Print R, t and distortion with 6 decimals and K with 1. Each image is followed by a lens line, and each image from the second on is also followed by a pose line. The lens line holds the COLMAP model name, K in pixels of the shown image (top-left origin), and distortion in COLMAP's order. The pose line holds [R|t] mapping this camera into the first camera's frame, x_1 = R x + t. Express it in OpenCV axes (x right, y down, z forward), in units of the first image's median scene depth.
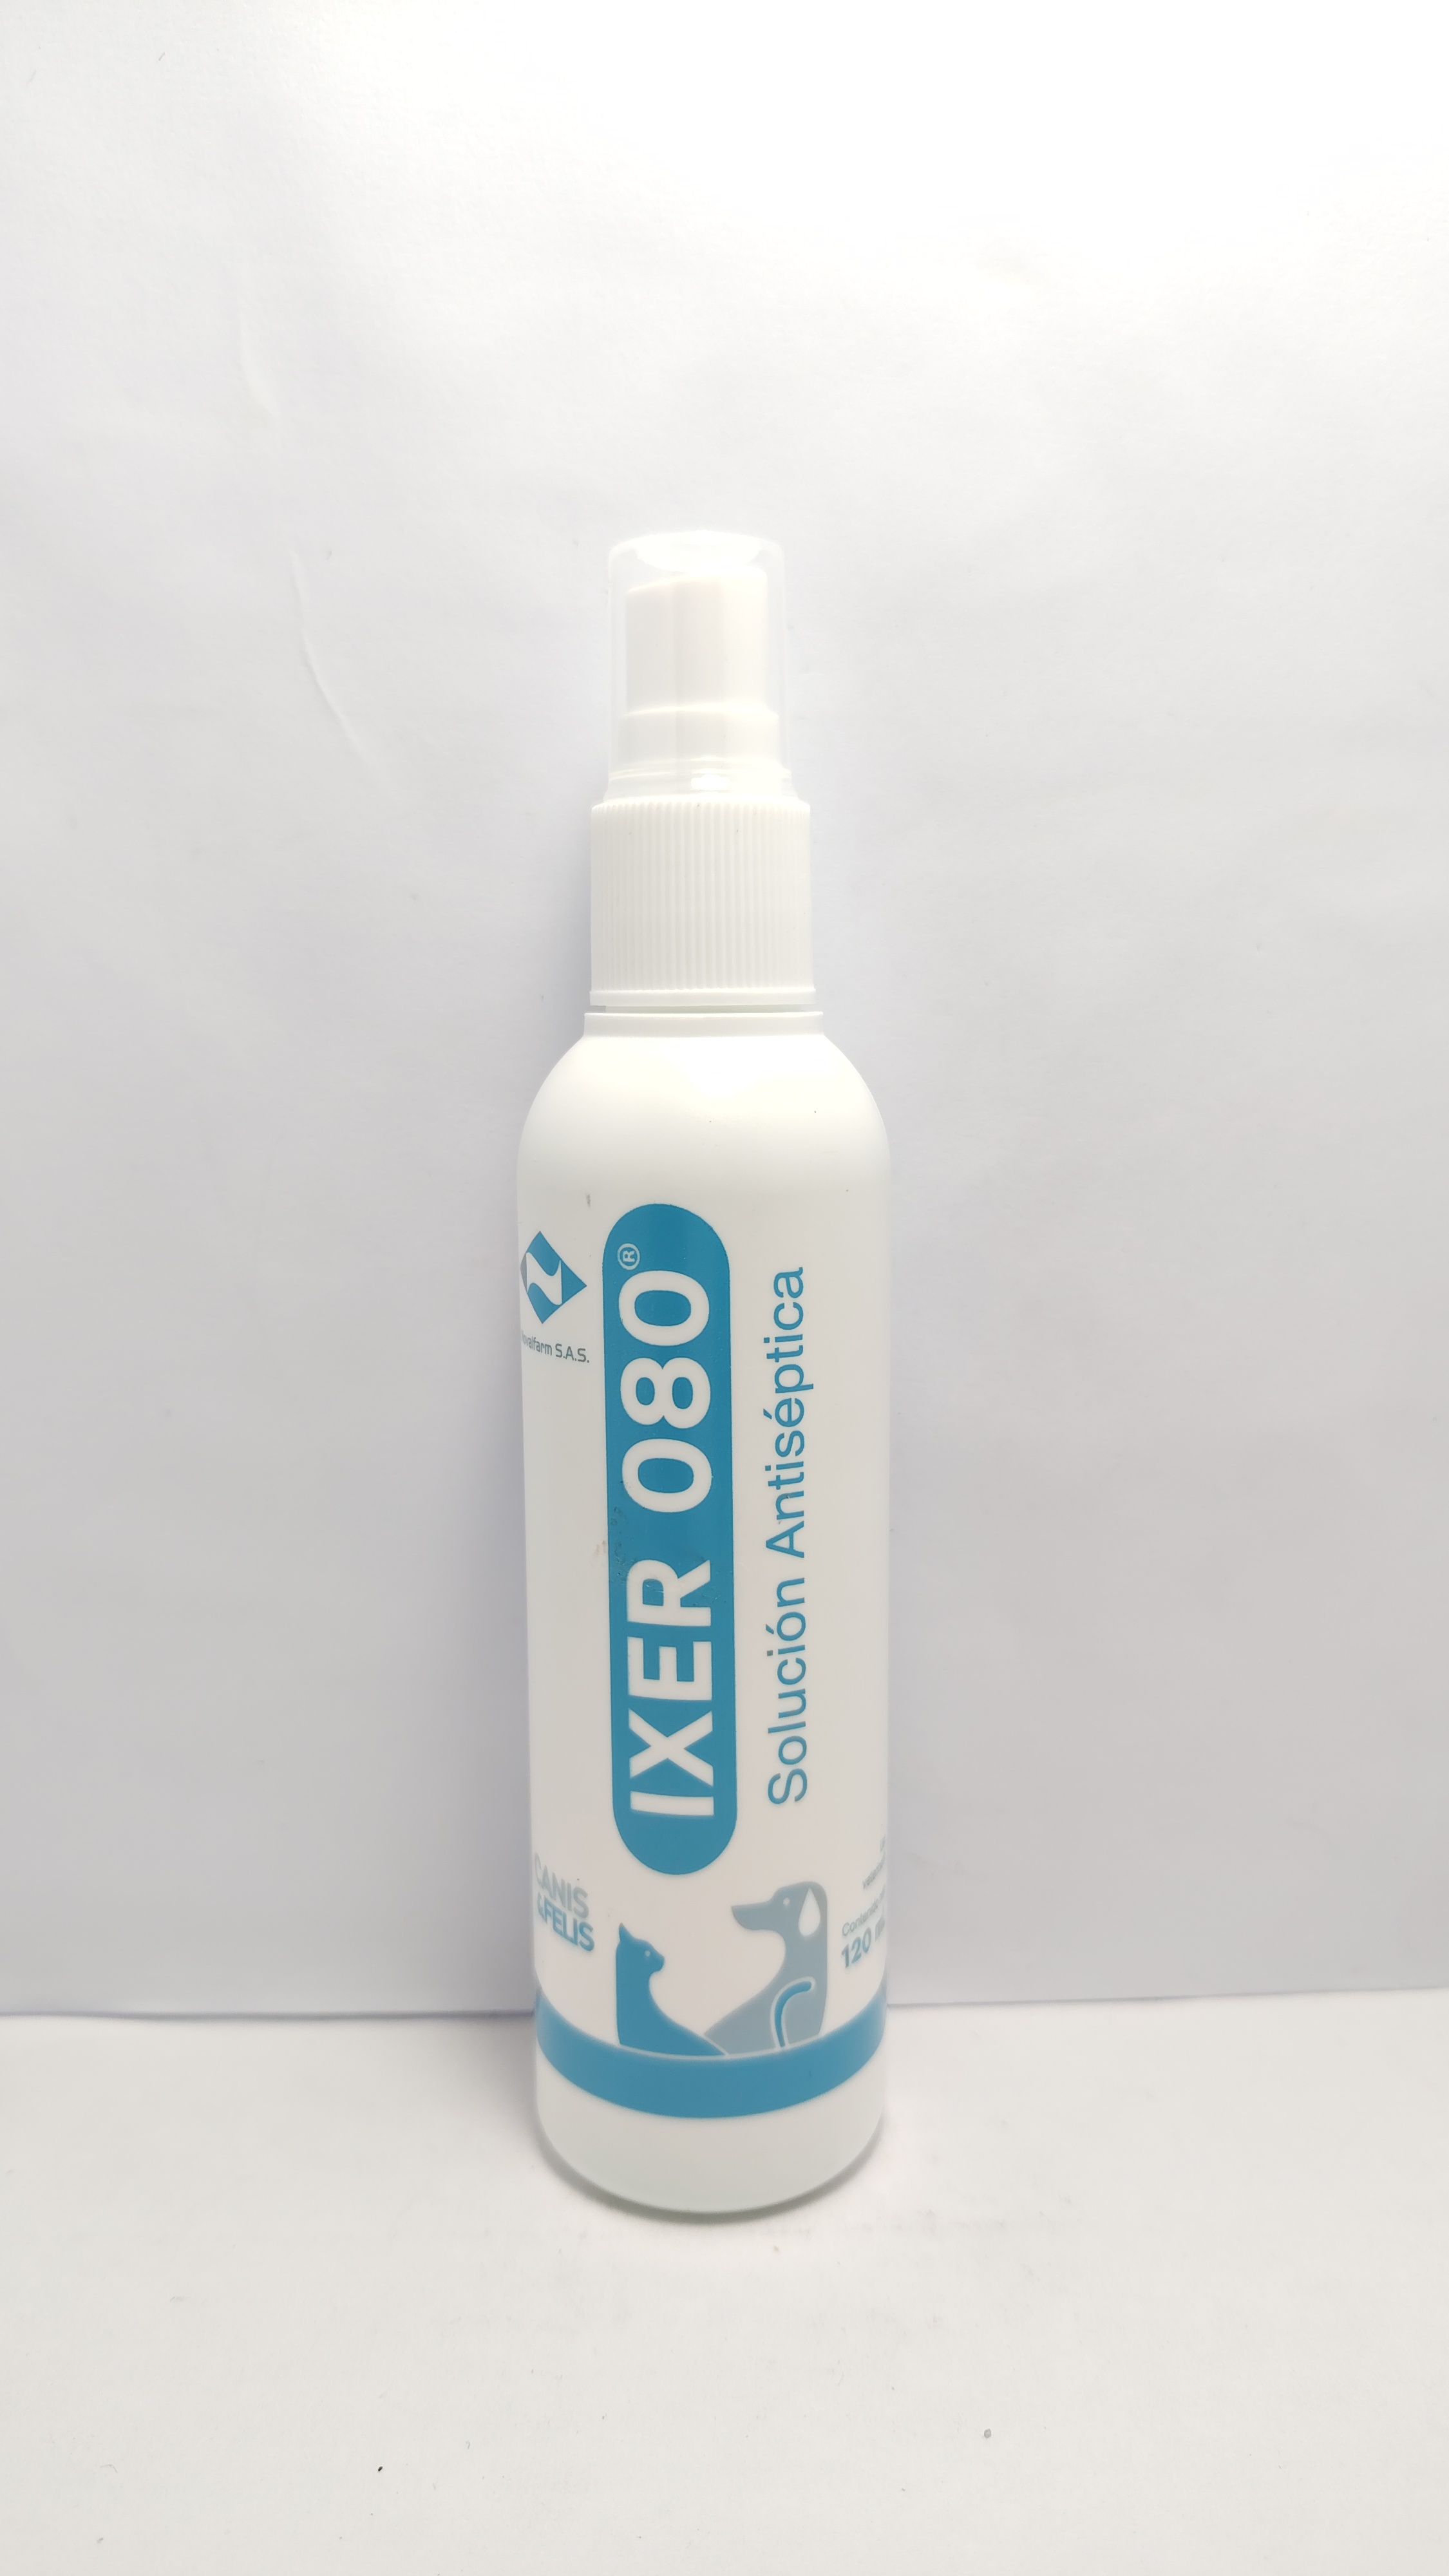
lens RADIAL K [[1873.2, 0, 724.5], [0, 1873.2, 1288.0], [0, 0, 1]] dist [-0.006230, -0.097725]
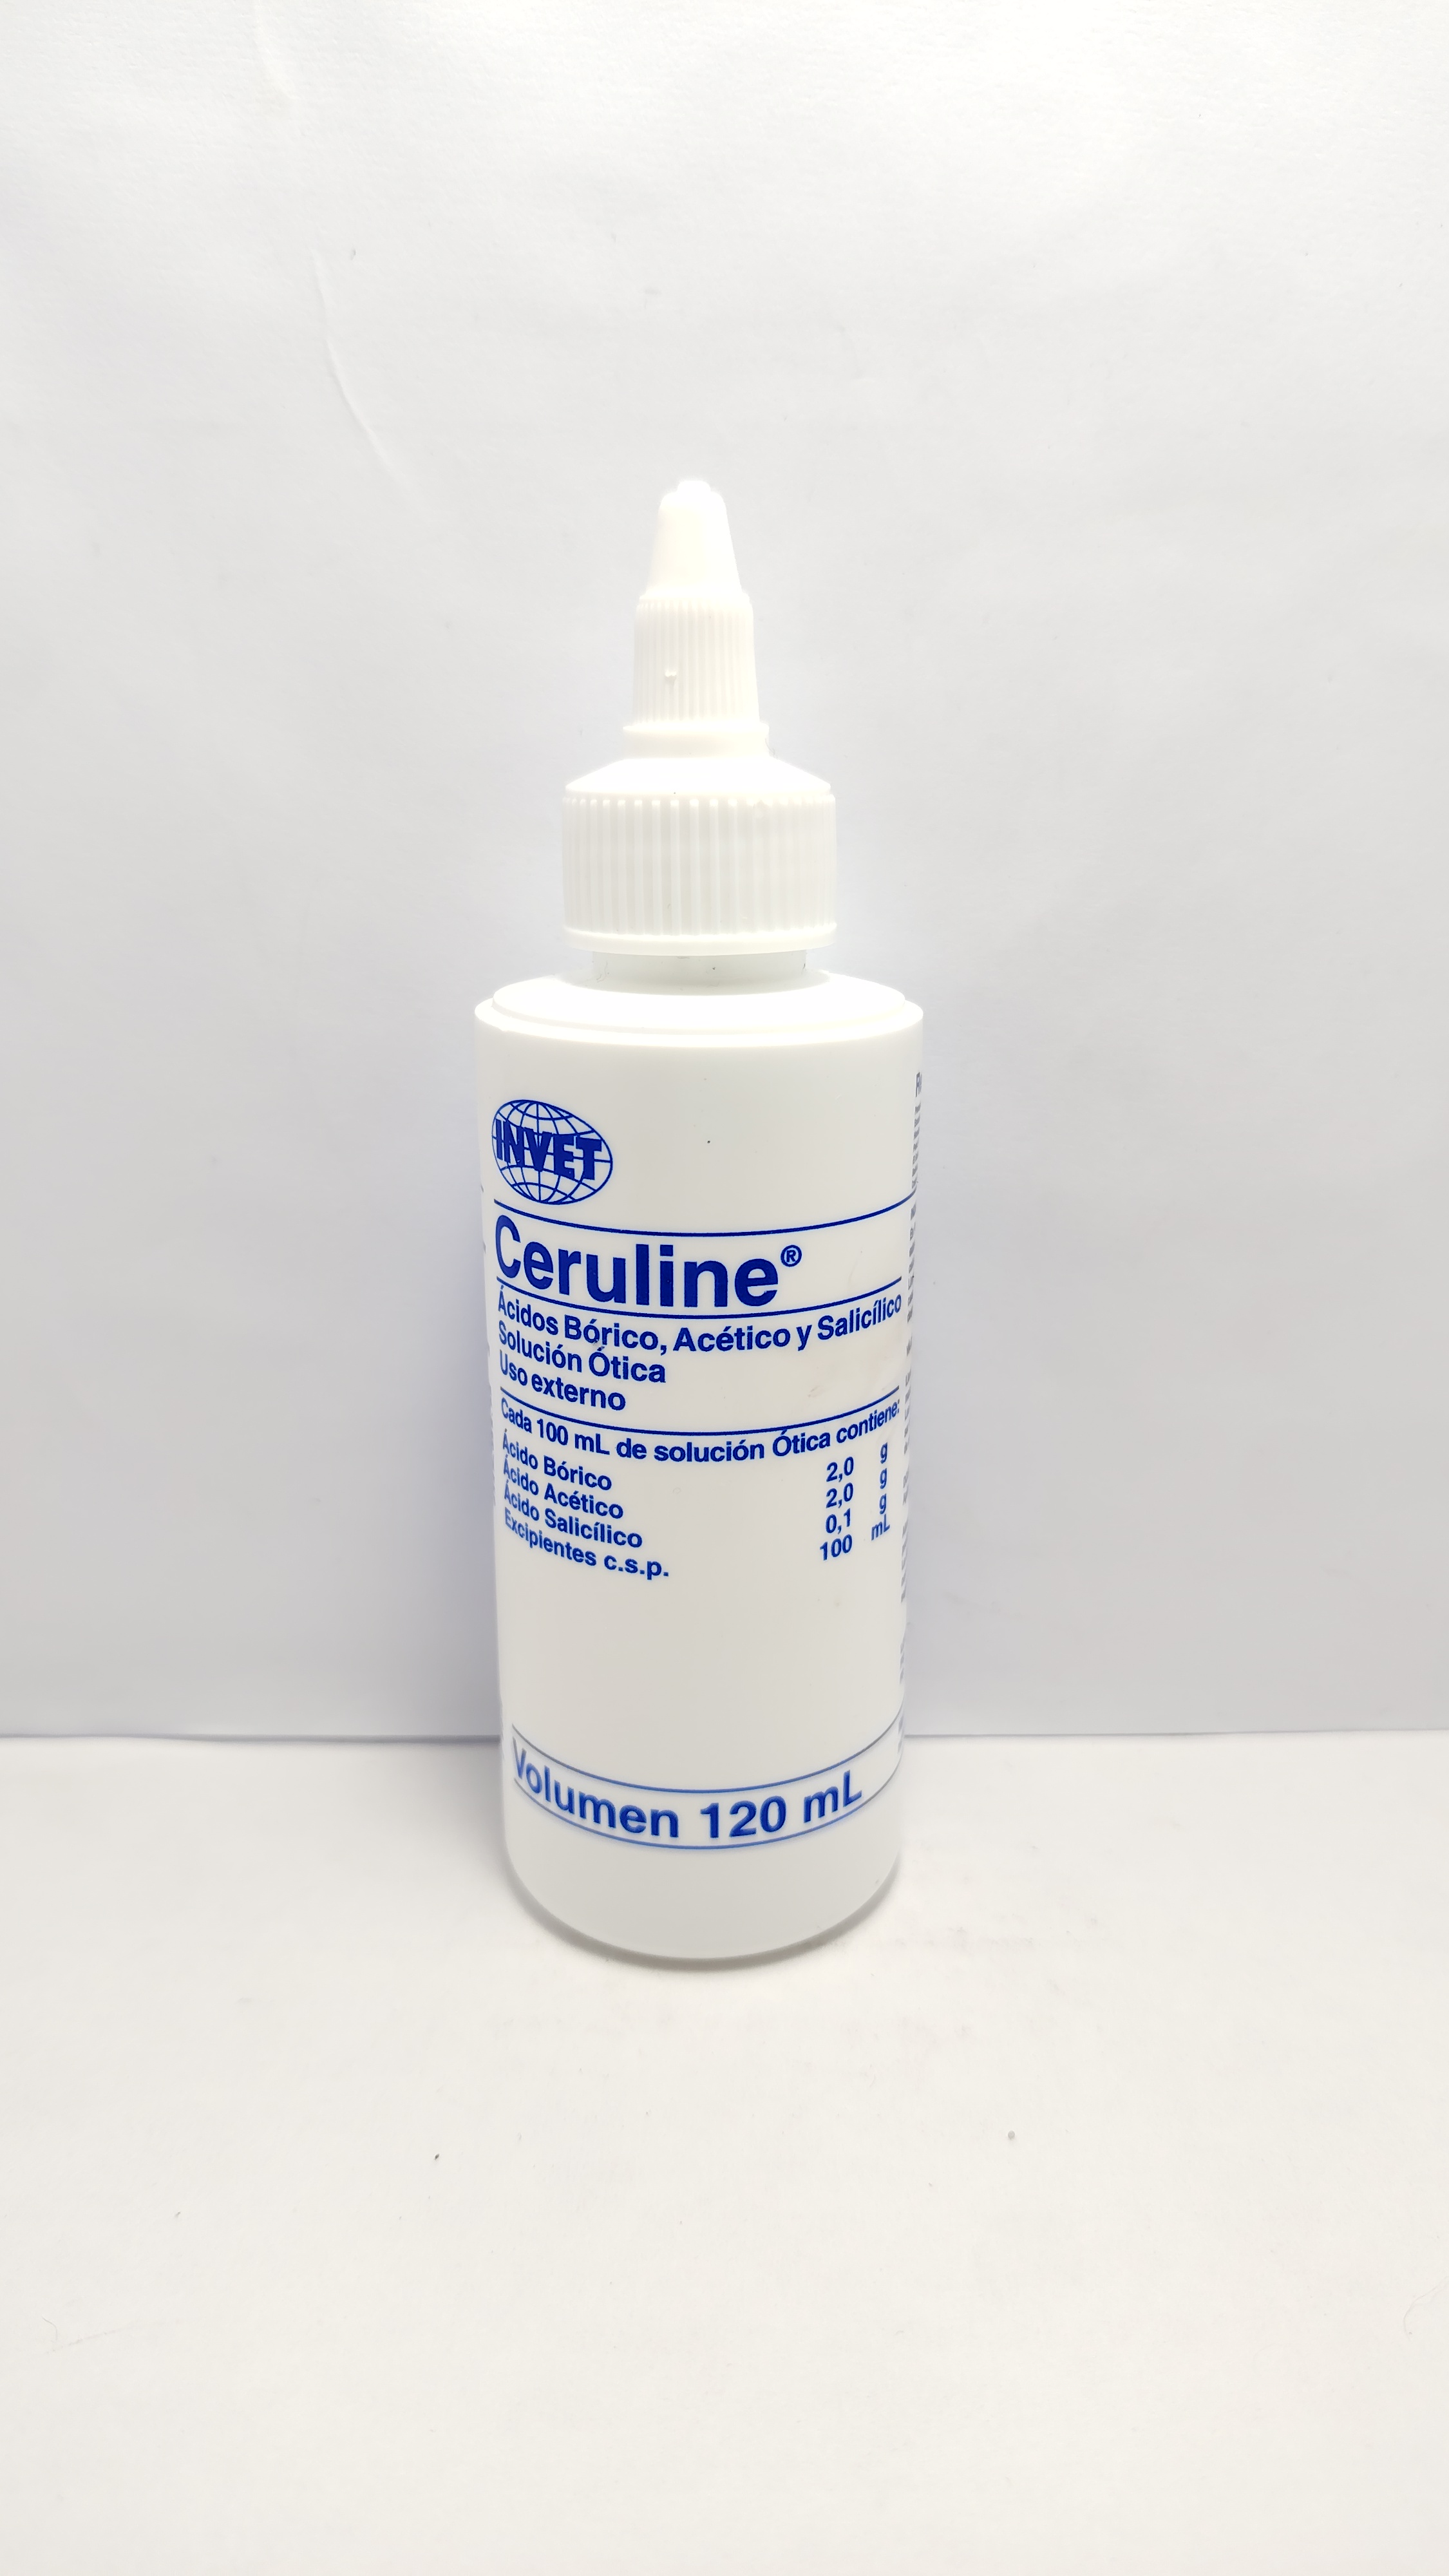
lens RADIAL K [[1852.3, 0, 703.9], [0, 1852.3, 1302.1], [0, 0, 1]] dist [-0.029755, -0.043741]
pose [[0.999314, 0.005302, -0.036666, 0.002505], [-0.000231, 0.990579, 0.136946, 0.007048], [0.037046, -0.136843, 0.989900, 0.018359]]
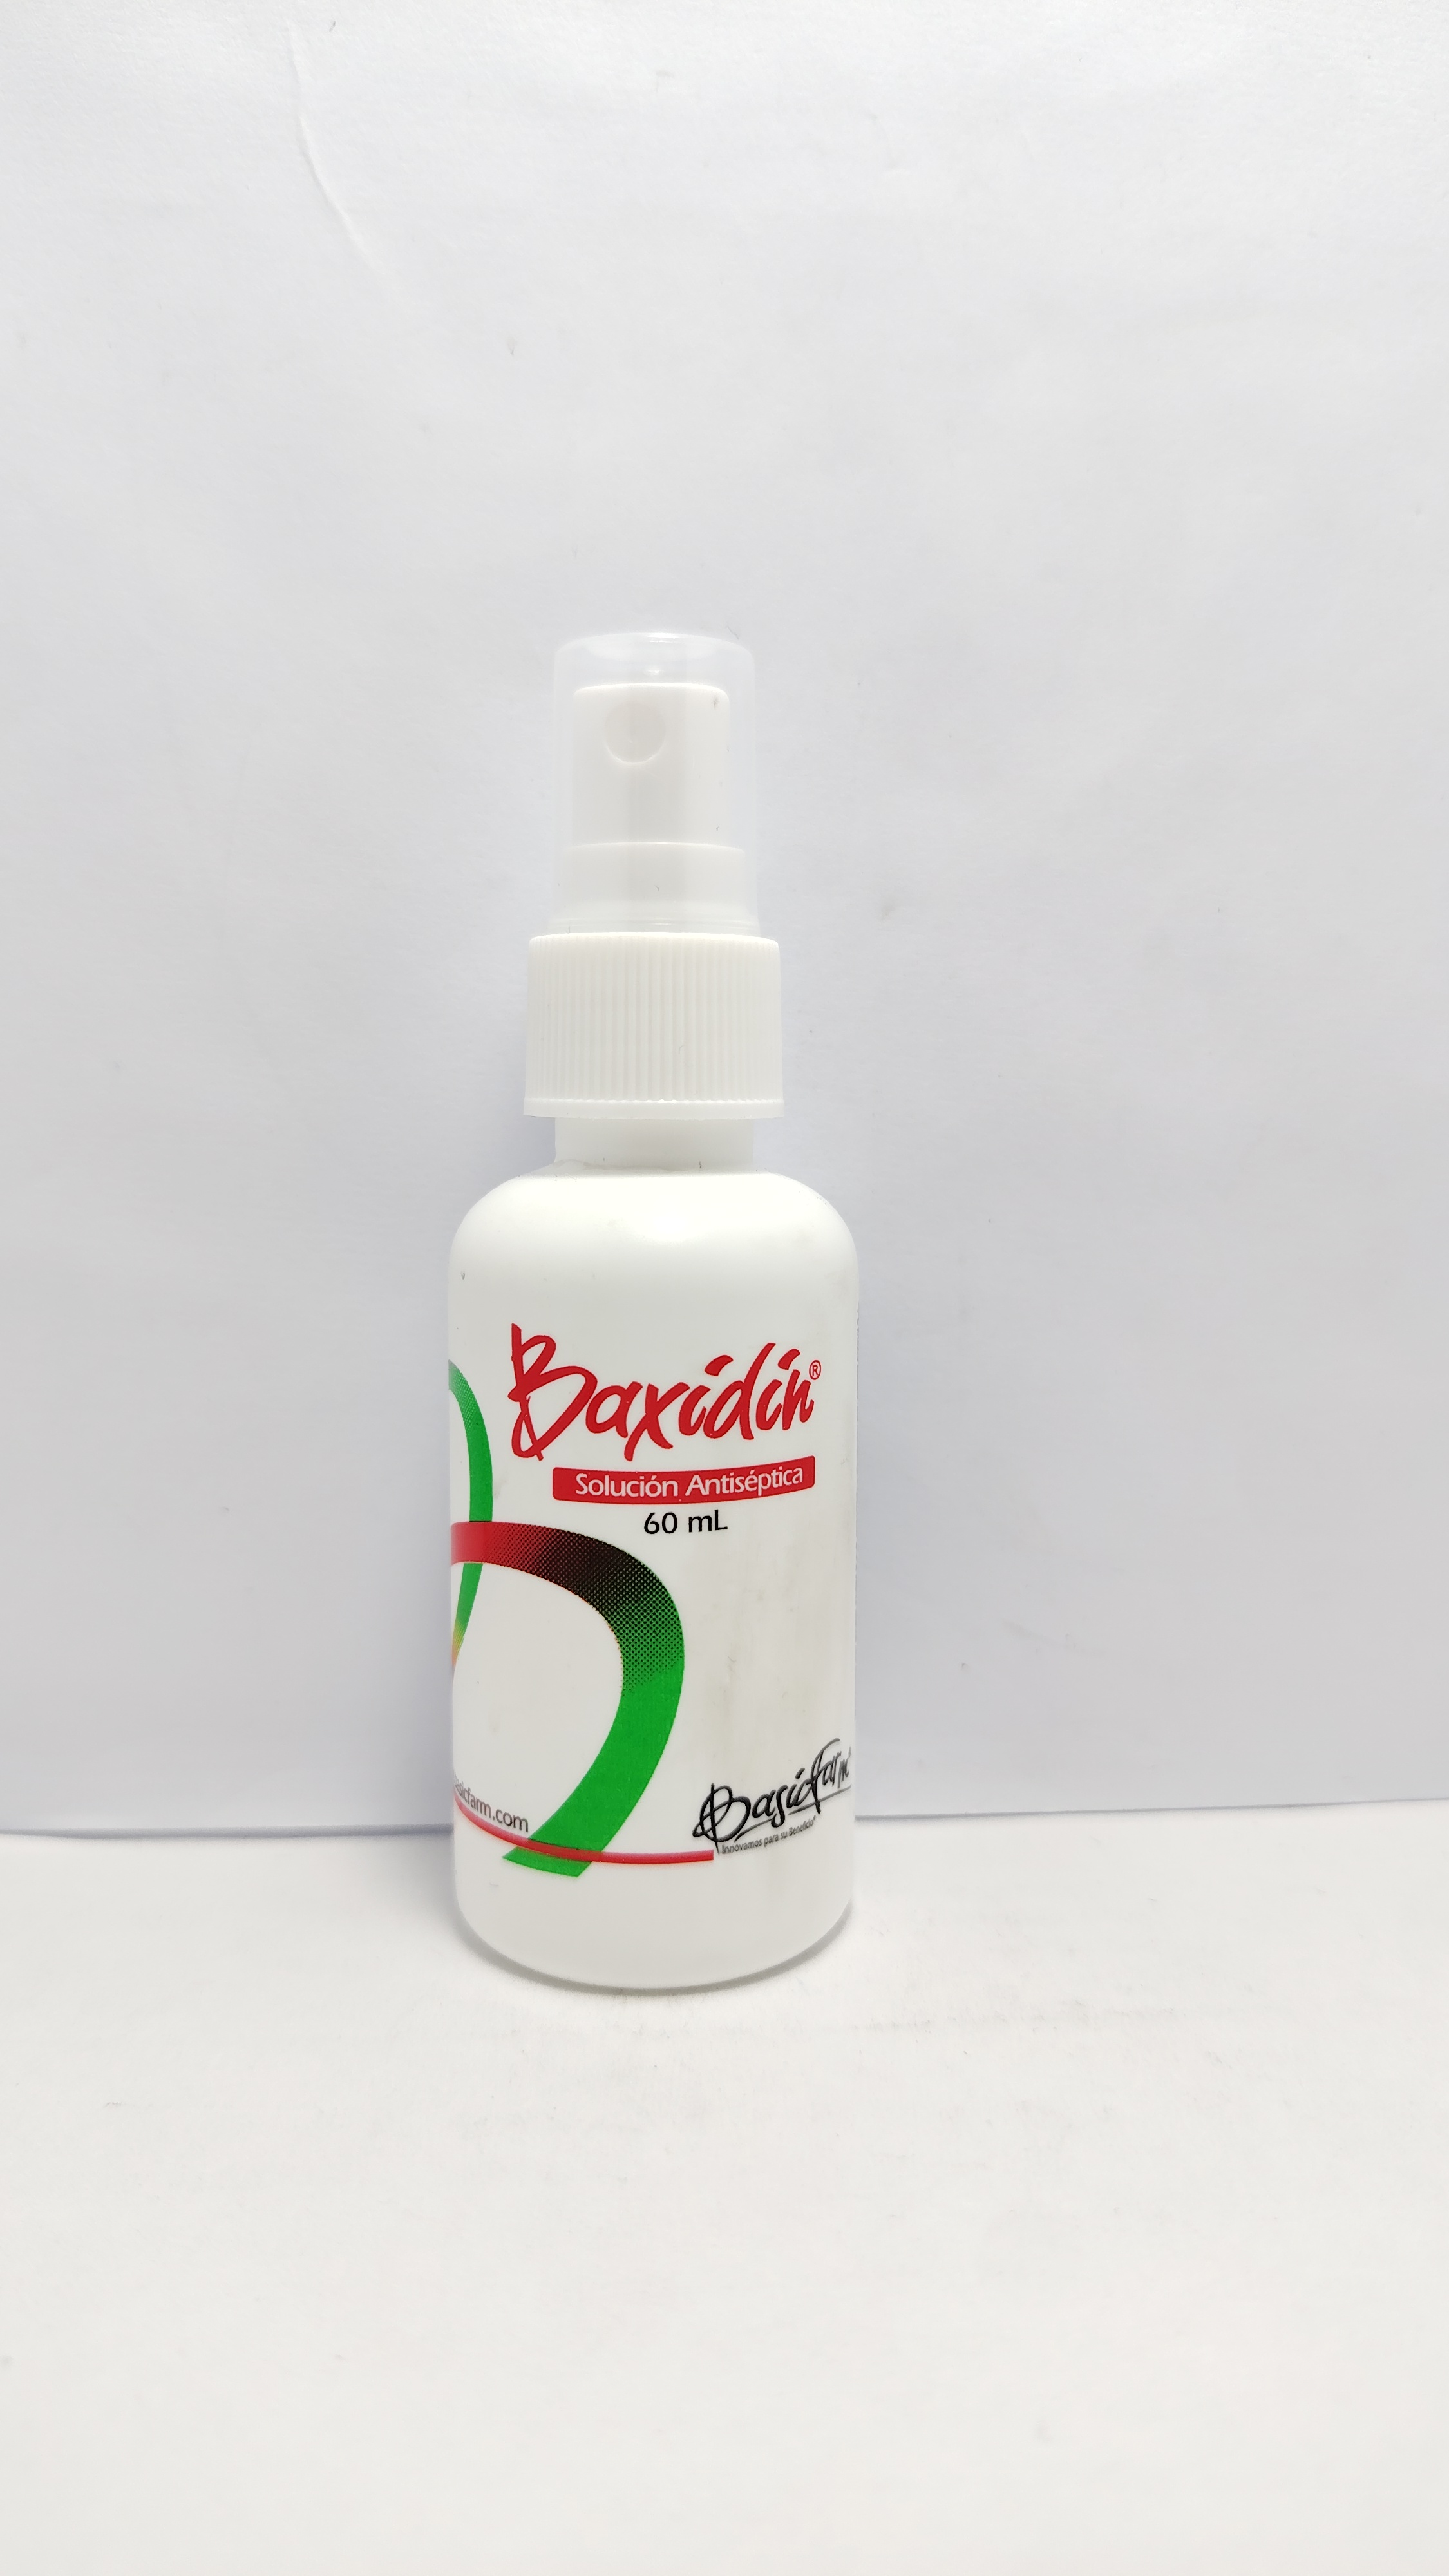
lens RADIAL K [[1894.4, 0, 712.7], [0, 1894.4, 1287.7], [0, 0, 1]] dist [-0.051336, -0.007867]
pose [[0.999790, -0.003323, 0.020198, -0.057392], [0.004427, 0.998484, -0.054860, 0.230824], [-0.019985, 0.054938, 0.998290, 0.186126]]
